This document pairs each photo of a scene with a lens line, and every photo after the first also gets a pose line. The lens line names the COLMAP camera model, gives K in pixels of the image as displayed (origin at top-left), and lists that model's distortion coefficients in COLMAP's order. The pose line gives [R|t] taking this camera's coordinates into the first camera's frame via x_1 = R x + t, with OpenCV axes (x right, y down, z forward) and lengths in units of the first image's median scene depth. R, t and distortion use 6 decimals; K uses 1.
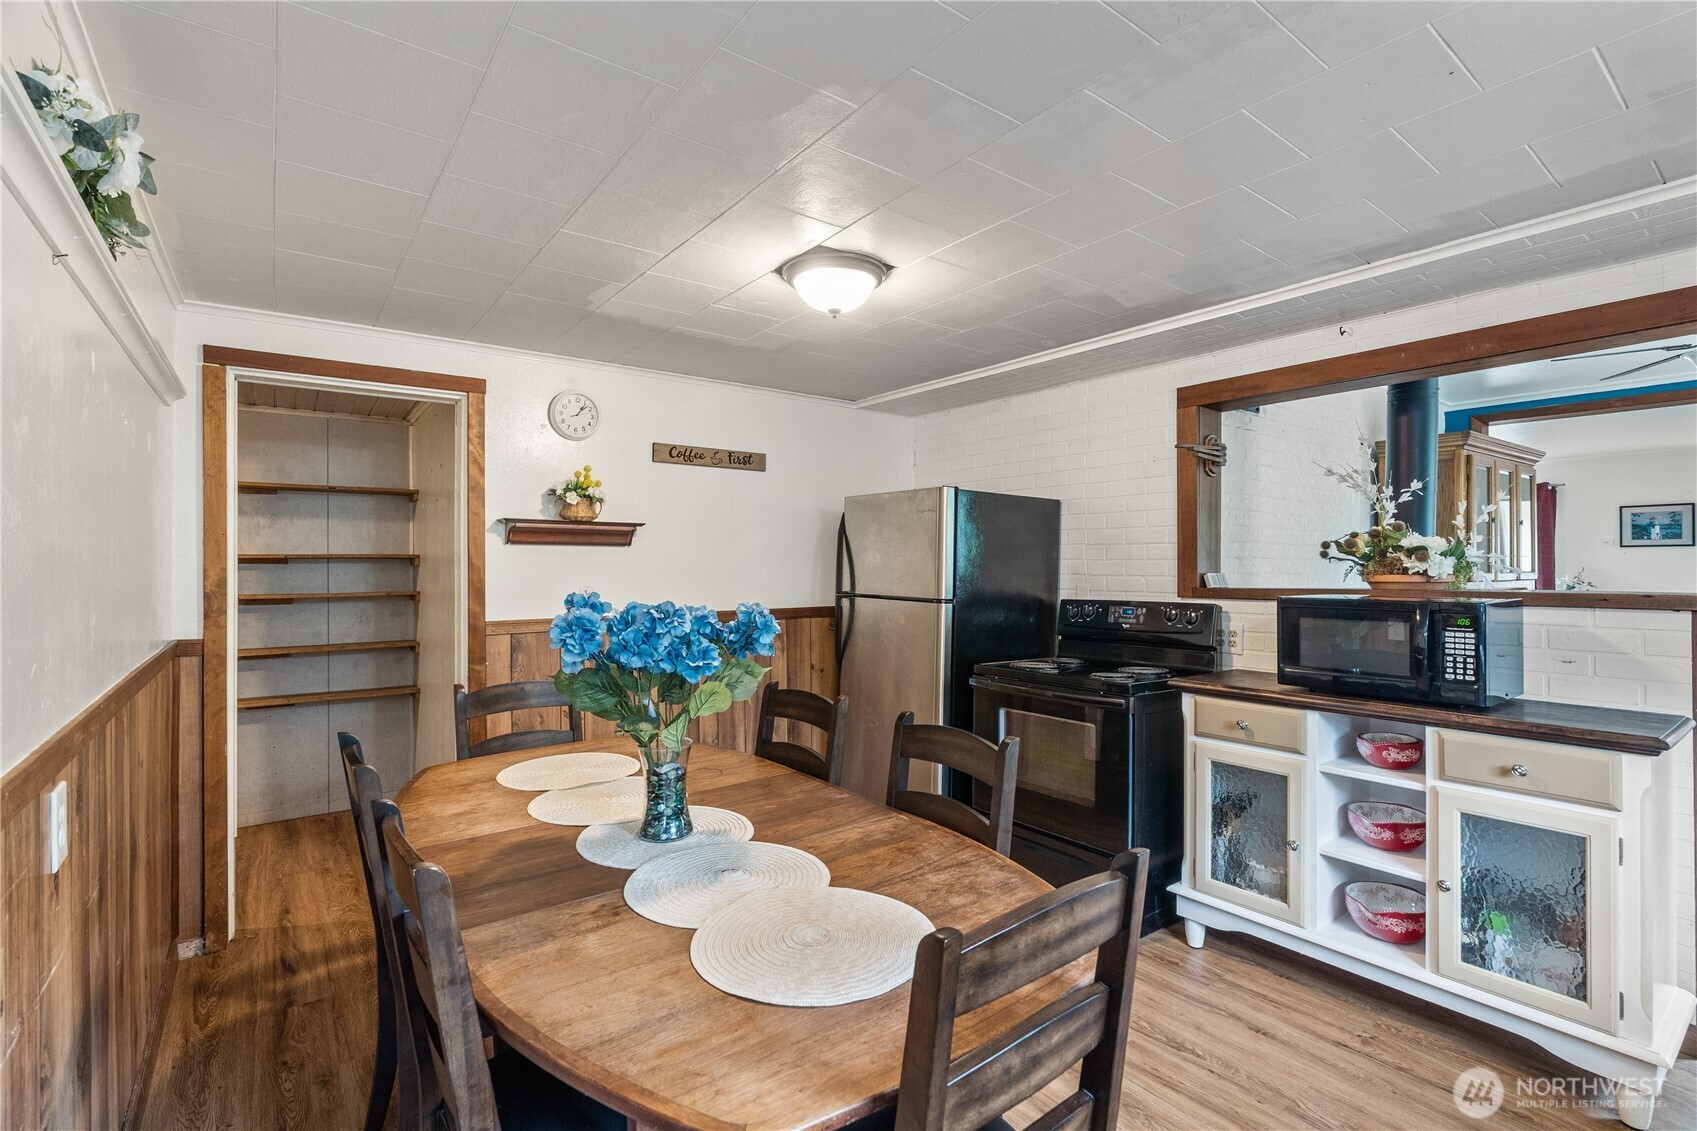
lens RADIAL K [[771.0, 0, 878.7], [0, 771.0, 563.1], [0, 0, 1]] dist [-0.001132, 0.000056]
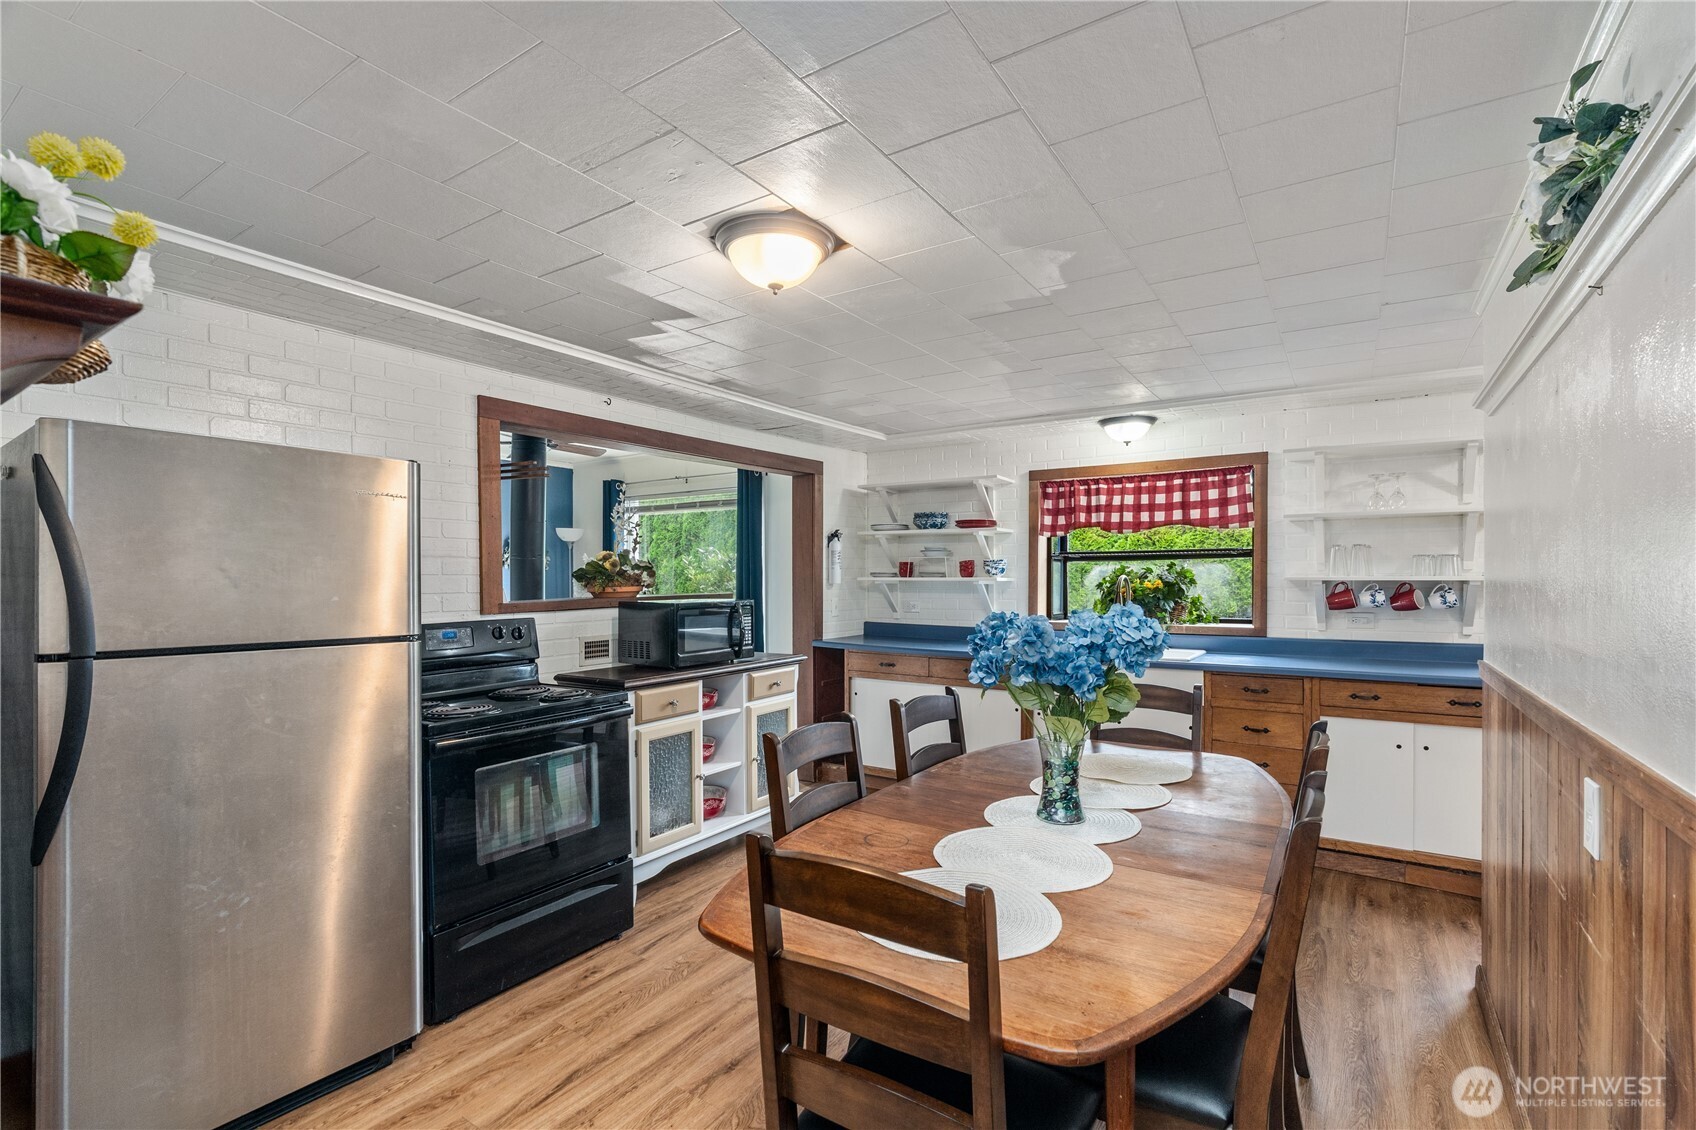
lens RADIAL K [[761.1, 0, 848.0], [0, 761.1, 565.0], [0, 0, 1]] dist [-0.004368, 0.000174]
pose [[-0.314938, 0.019841, 0.948905, -0.646981], [0.004563, 0.999802, -0.019391, 0.003554], [-0.949101, -0.001777, -0.314966, 0.867219]]
